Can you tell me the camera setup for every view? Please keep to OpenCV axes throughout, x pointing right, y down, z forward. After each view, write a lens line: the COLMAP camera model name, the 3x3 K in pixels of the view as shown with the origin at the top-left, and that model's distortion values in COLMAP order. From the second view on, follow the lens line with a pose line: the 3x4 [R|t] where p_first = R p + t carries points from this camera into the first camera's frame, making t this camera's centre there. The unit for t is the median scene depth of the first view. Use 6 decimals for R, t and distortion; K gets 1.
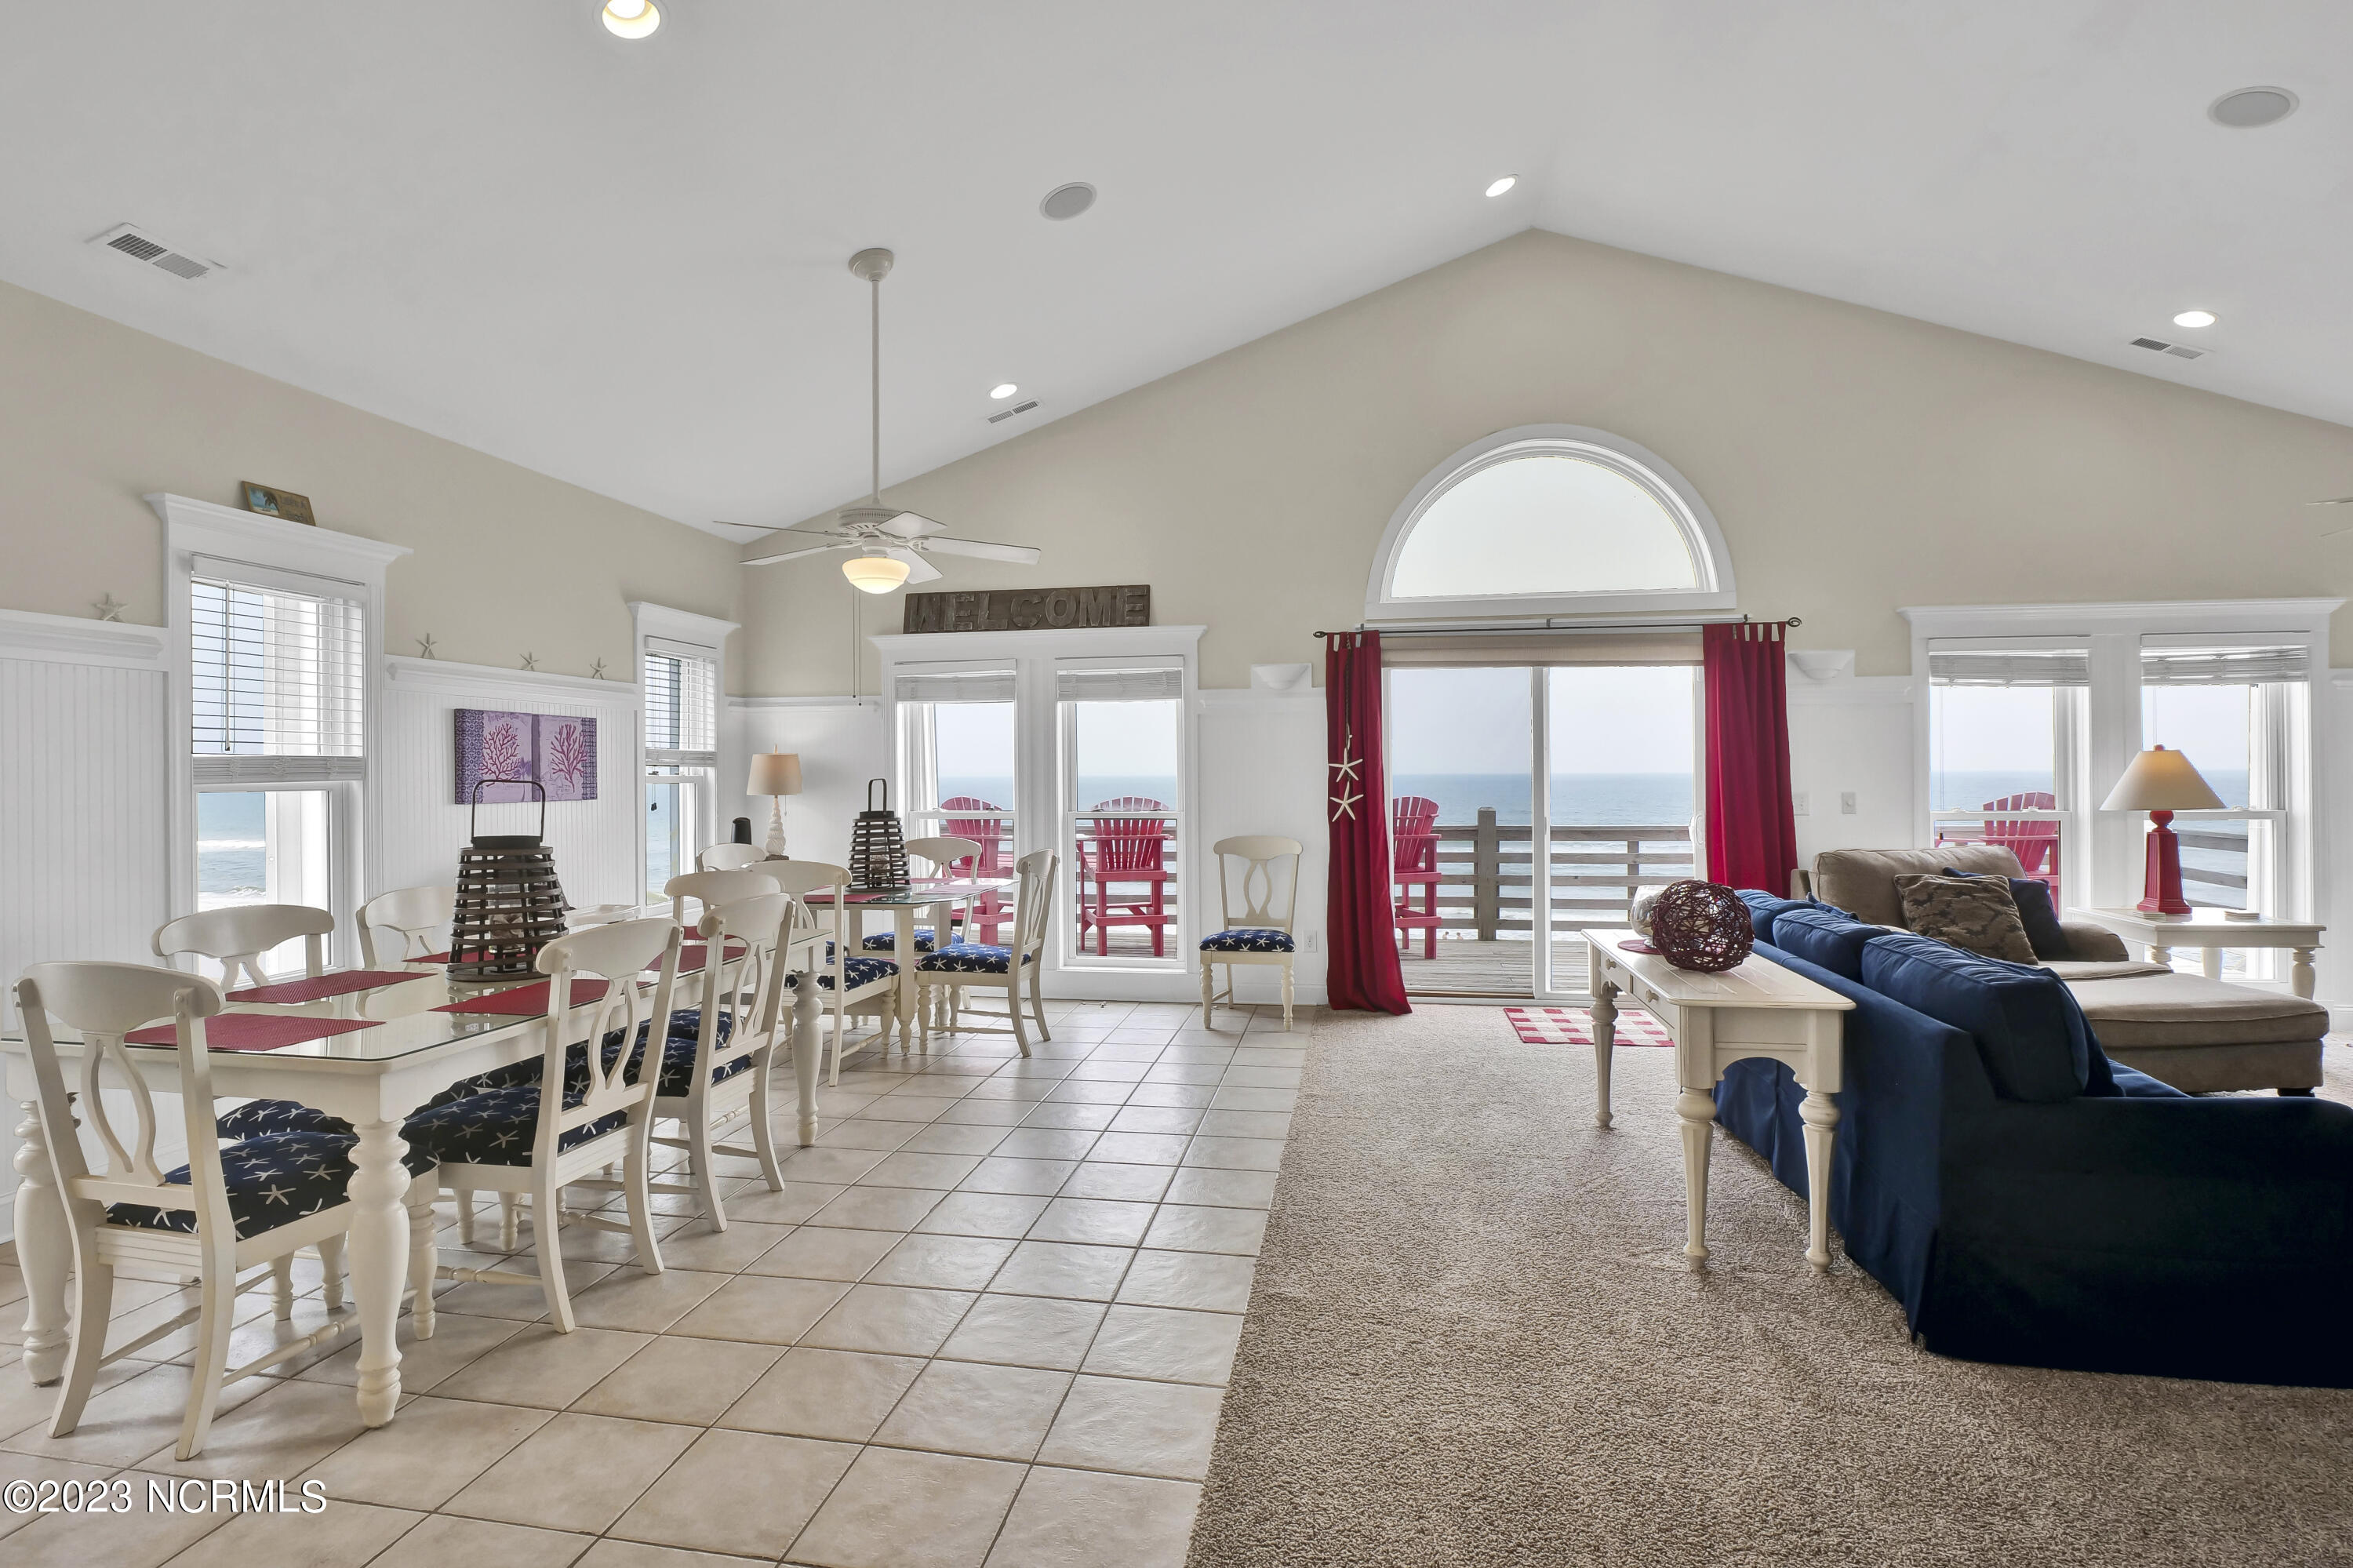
lens RADIAL K [[1156.3, 0, 1176.1], [0, 1156.3, 770.6], [0, 0, 1]] dist [-0.010748, -0.001509]
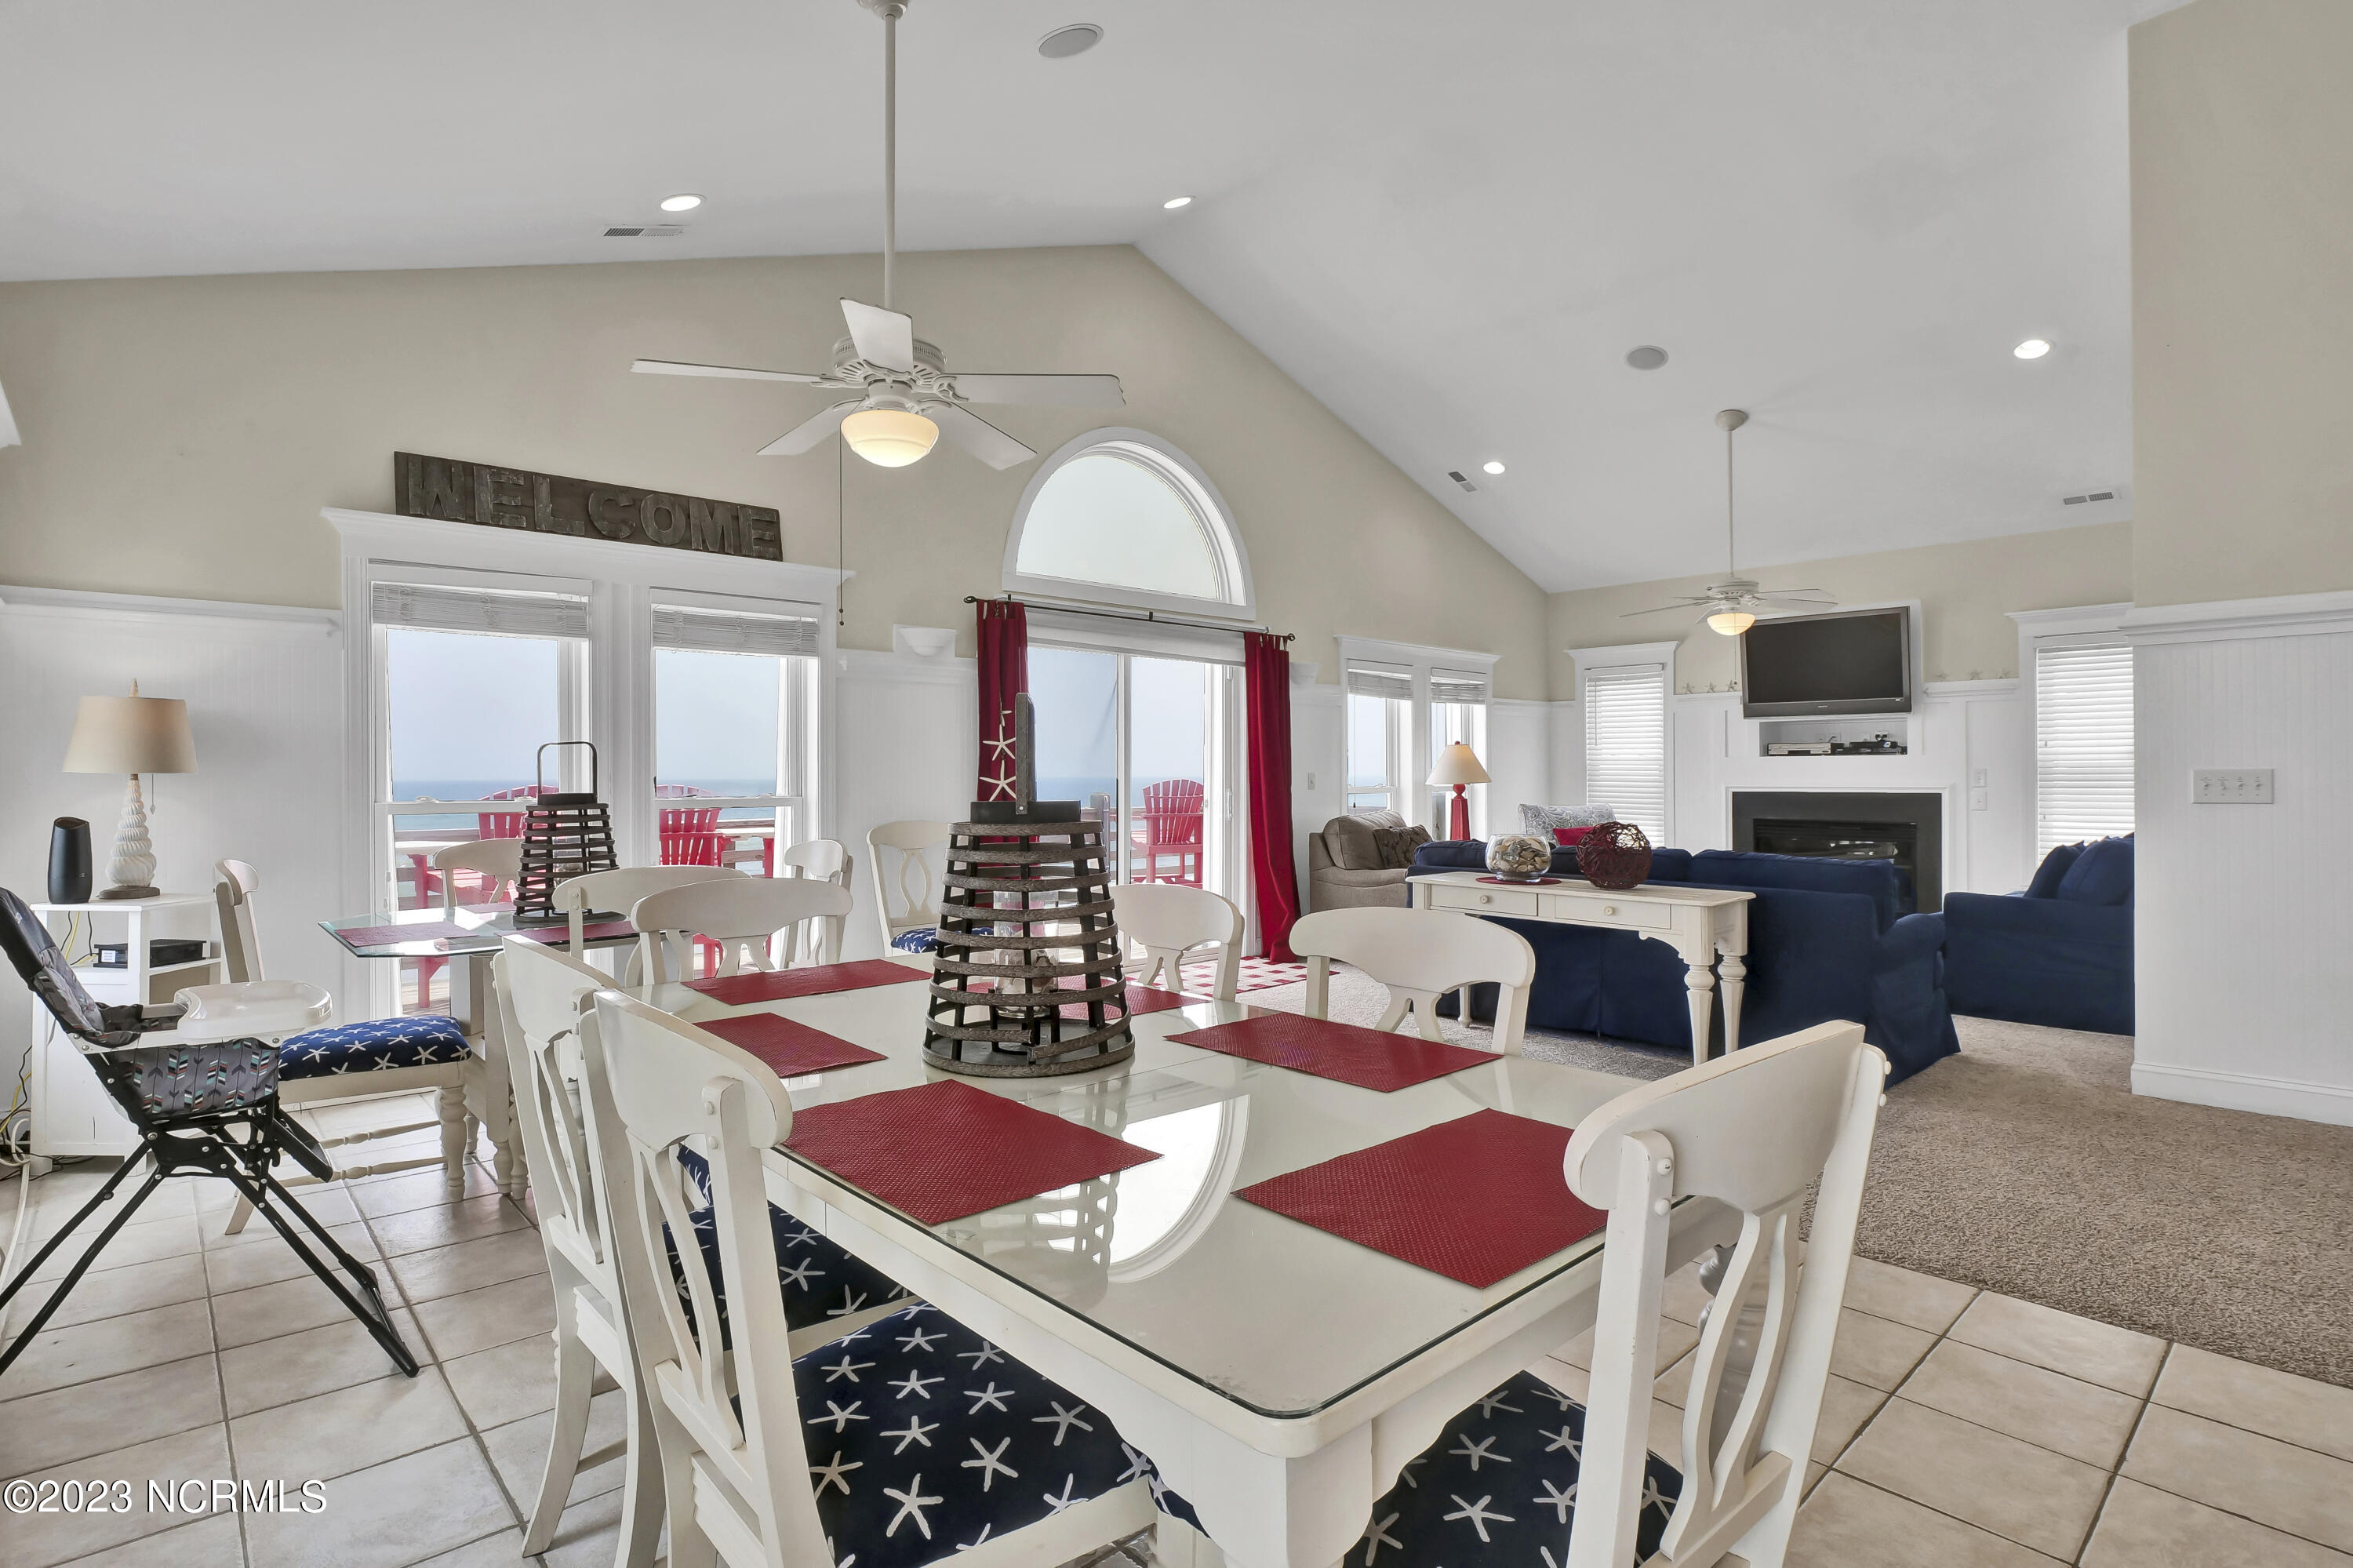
lens RADIAL K [[1156.3, 0, 1175.5], [0, 1156.3, 768.7], [0, 0, 1]] dist [-0.010748, -0.001509]
pose [[0.609464, 0.007153, 0.792781, -0.534566], [-0.003239, 0.999973, -0.006532, 0.023233], [-0.792807, 0.001413, 0.609471, 0.334022]]
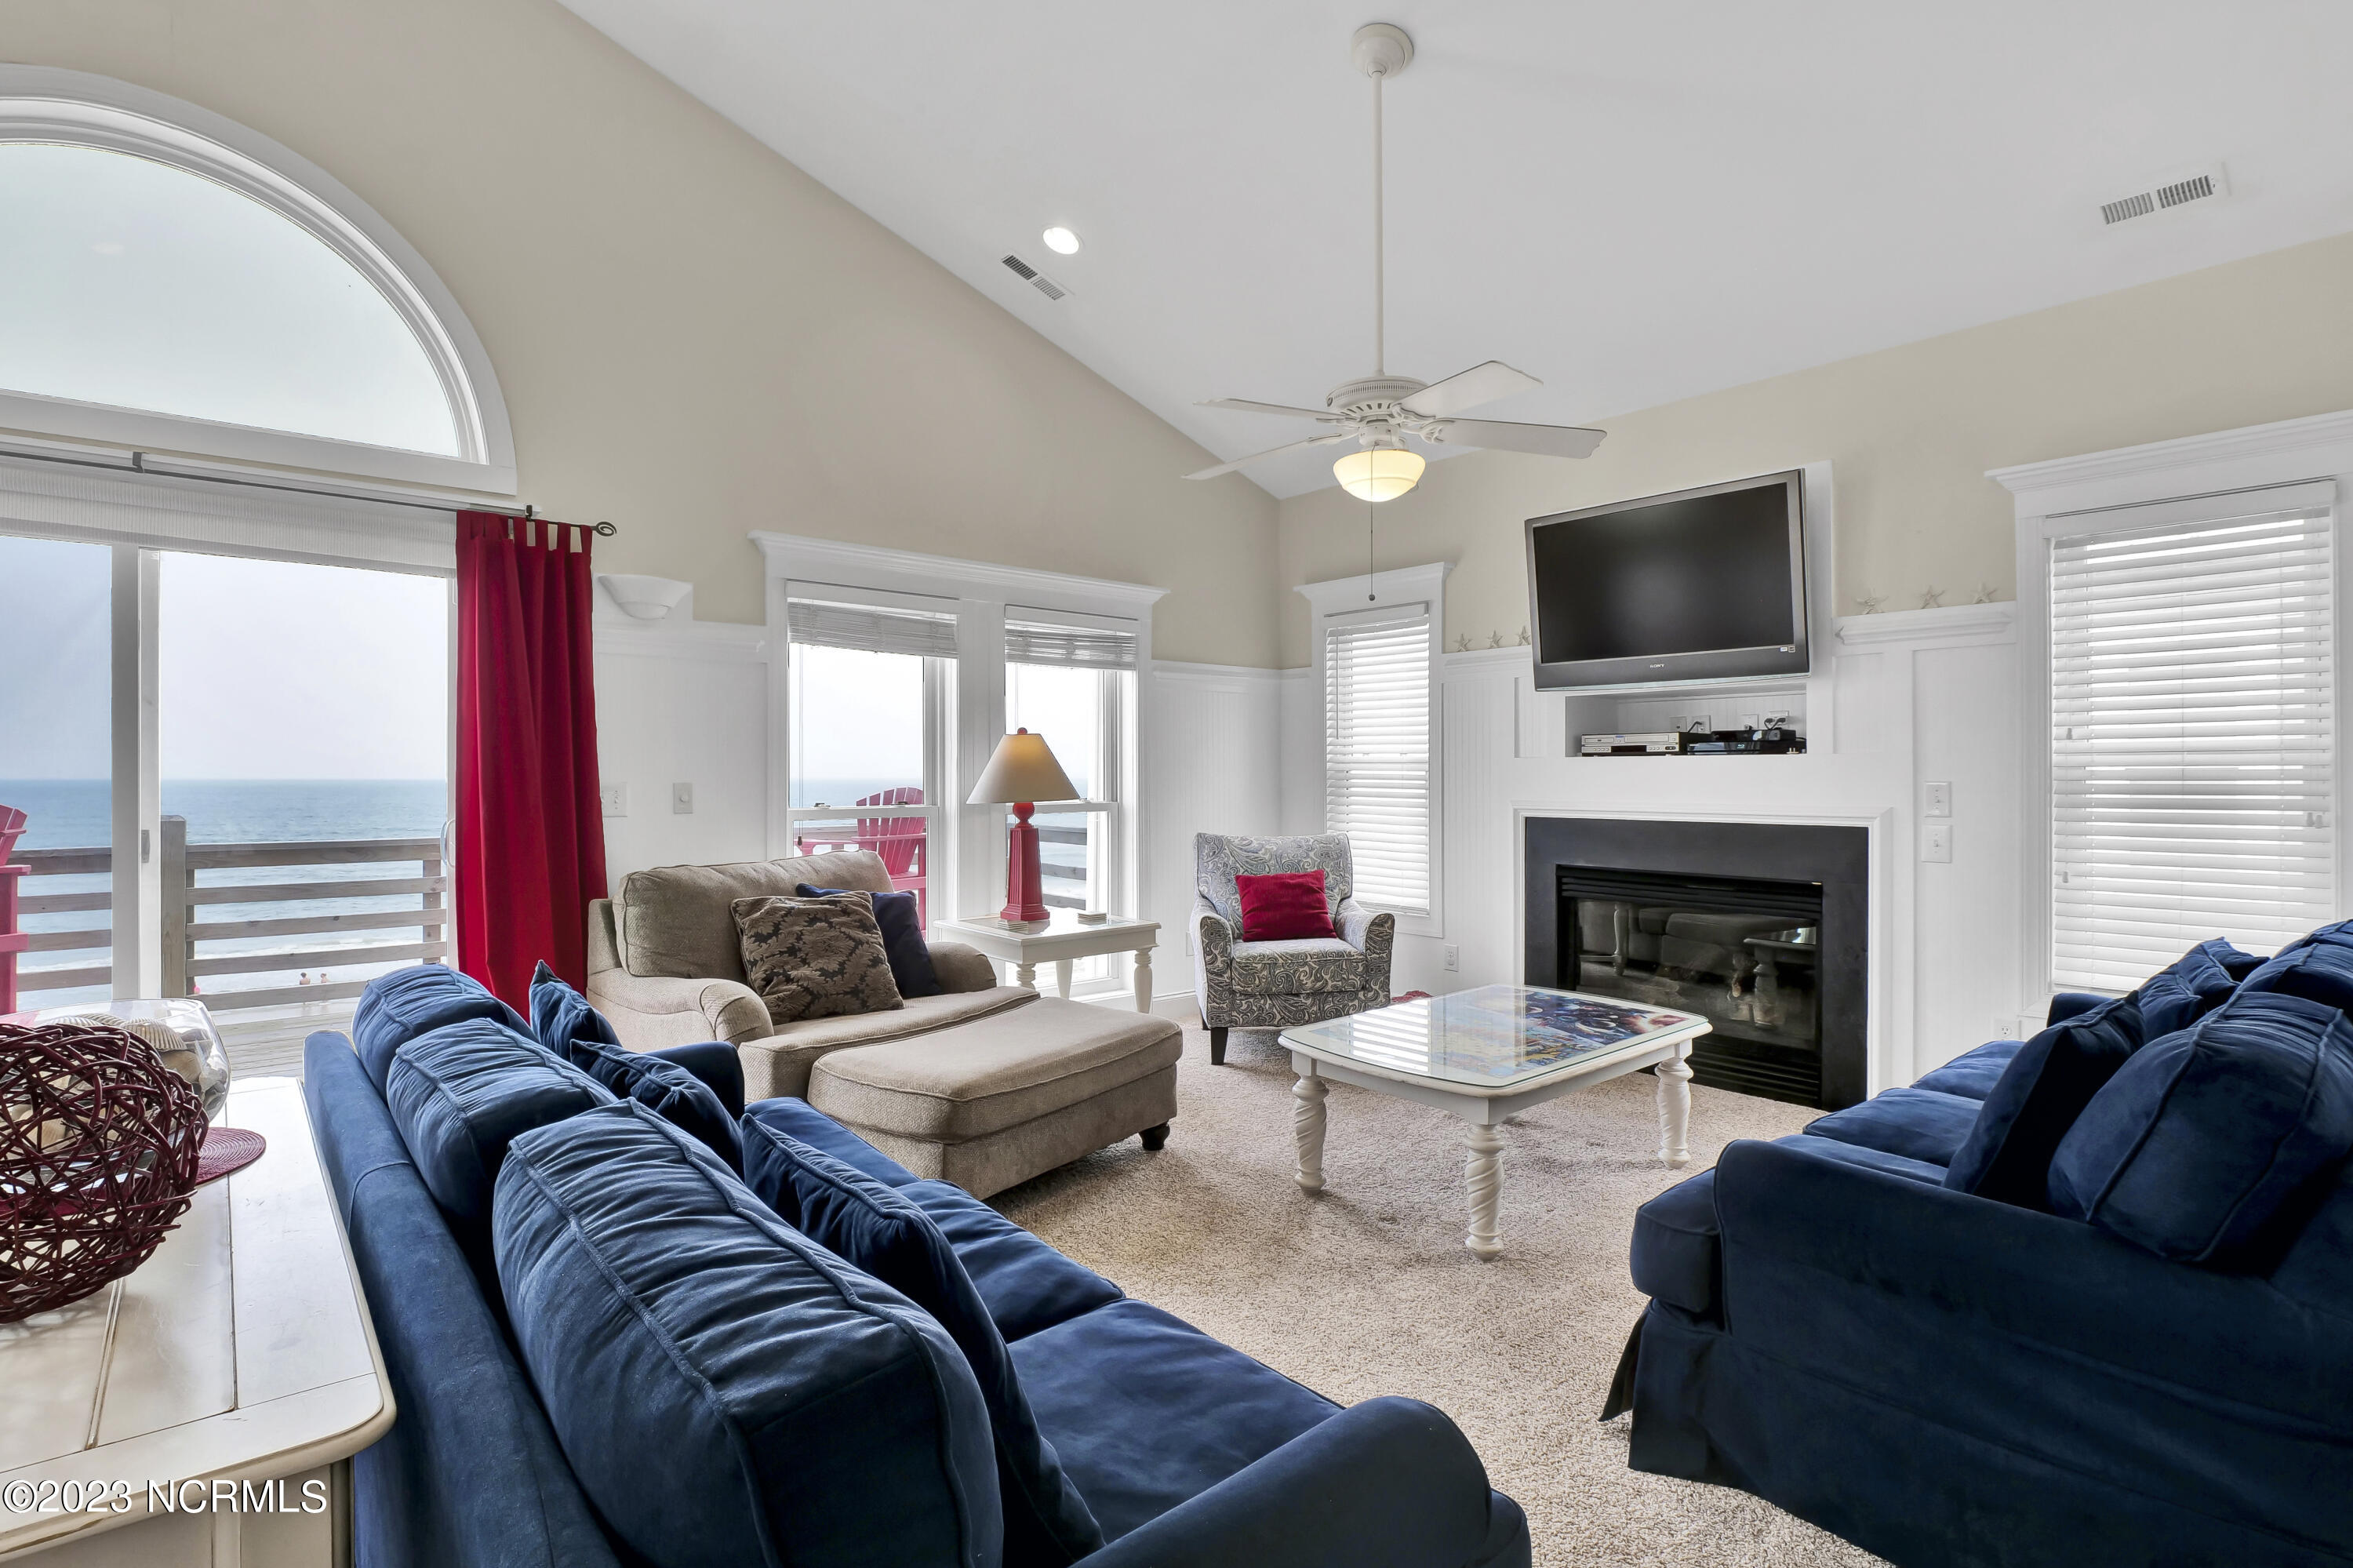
lens RADIAL K [[1156.3, 0, 1175.5], [0, 1156.3, 776.4], [0, 0, 1]] dist [-0.010748, -0.001509]
pose [[0.646456, 0.006018, 0.762927, 0.239580], [-0.007432, 0.999971, -0.001590, 0.013770], [-0.762915, -0.004642, 0.646482, 0.312125]]
